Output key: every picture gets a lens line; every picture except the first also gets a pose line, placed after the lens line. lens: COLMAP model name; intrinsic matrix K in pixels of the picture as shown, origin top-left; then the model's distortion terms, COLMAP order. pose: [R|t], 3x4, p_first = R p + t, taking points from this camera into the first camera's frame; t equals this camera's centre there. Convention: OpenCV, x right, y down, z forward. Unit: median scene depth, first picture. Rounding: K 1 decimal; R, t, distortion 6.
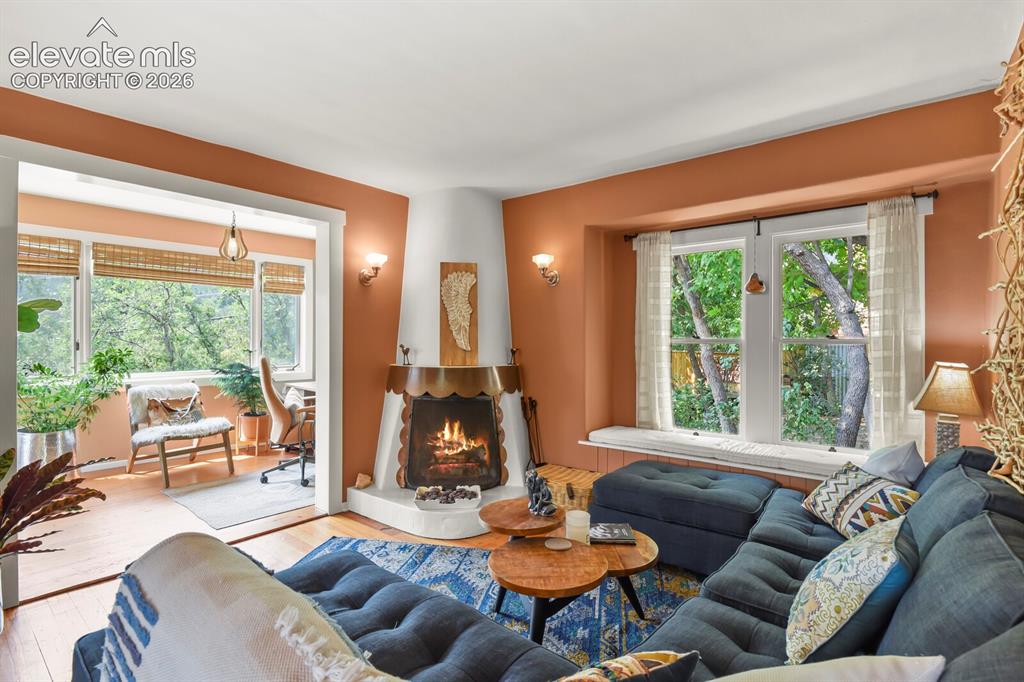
lens RADIAL K [[497.7, 0, 515.5], [0, 497.7, 337.5], [0, 0, 1]] dist [-0.006414, -0.005646]
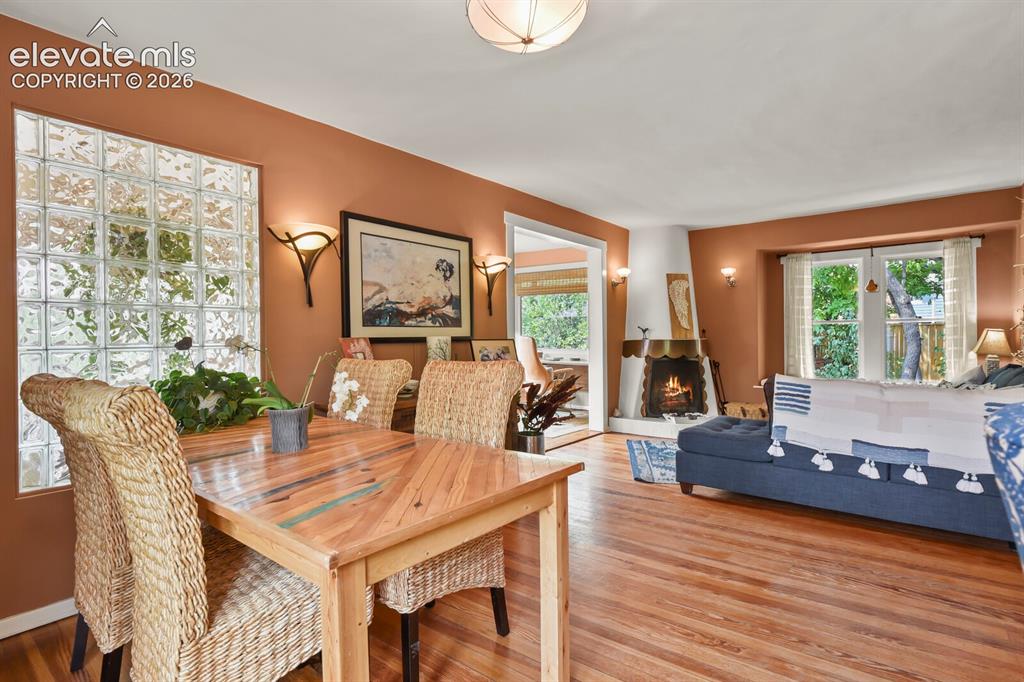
lens RADIAL K [[497.7, 0, 518.5], [0, 497.7, 343.8], [0, 0, 1]] dist [-0.006414, -0.005646]
pose [[0.999851, -0.011645, 0.012762, -0.647128], [0.011420, 0.999780, 0.017579, 0.037488], [-0.012964, -0.017431, 0.999764, -0.578935]]
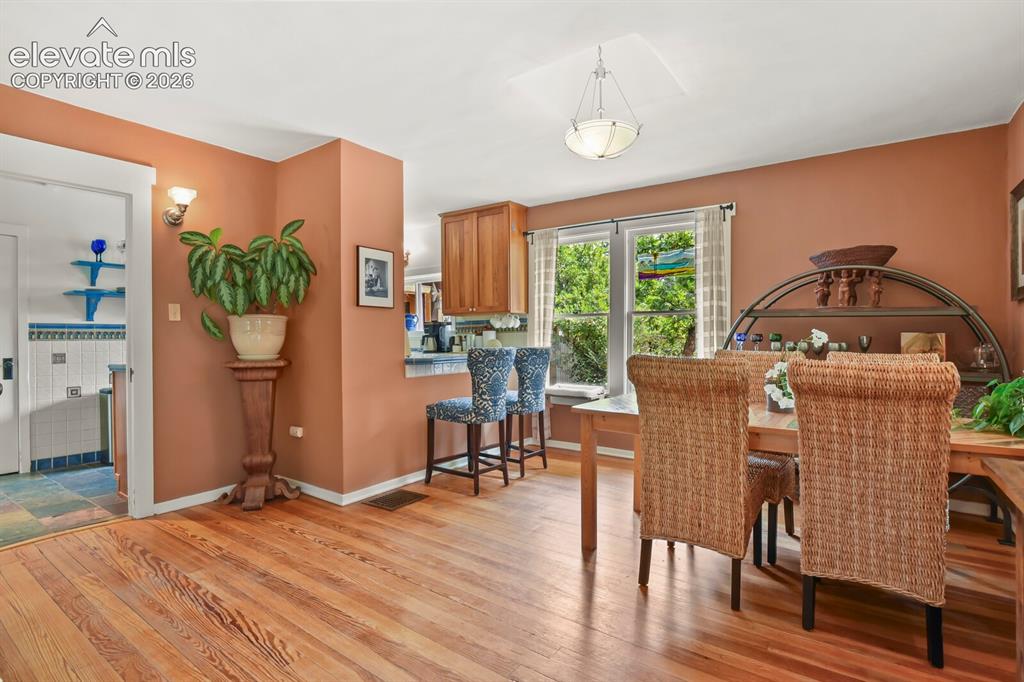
lens RADIAL K [[497.7, 0, 514.8], [0, 497.7, 333.2], [0, 0, 1]] dist [-0.006414, -0.005646]
pose [[-0.998028, 0.005472, -0.062526, -0.468077], [0.006006, 0.999947, -0.008358, 0.042957], [0.062476, -0.008717, -0.998008, 0.519348]]
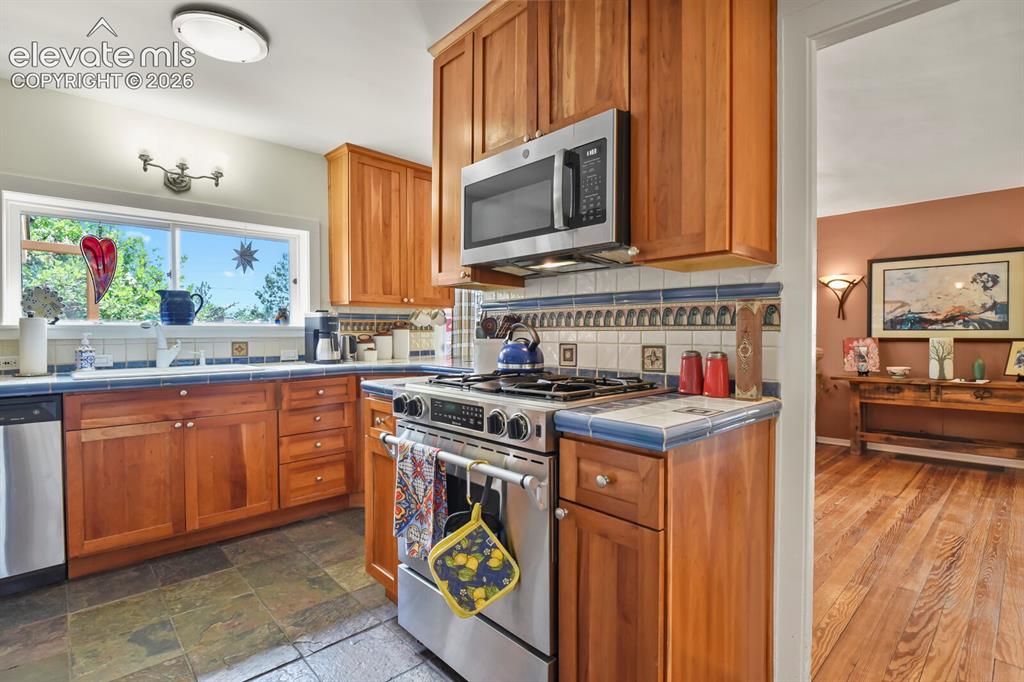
lens RADIAL K [[497.7, 0, 513.7], [0, 497.7, 337.5], [0, 0, 1]] dist [-0.006414, -0.005646]
pose [[-0.126810, 0.005615, -0.991911, 0.543972], [-0.002775, 0.999978, 0.006015, 0.033686], [0.991923, 0.003516, -0.126791, -0.531673]]
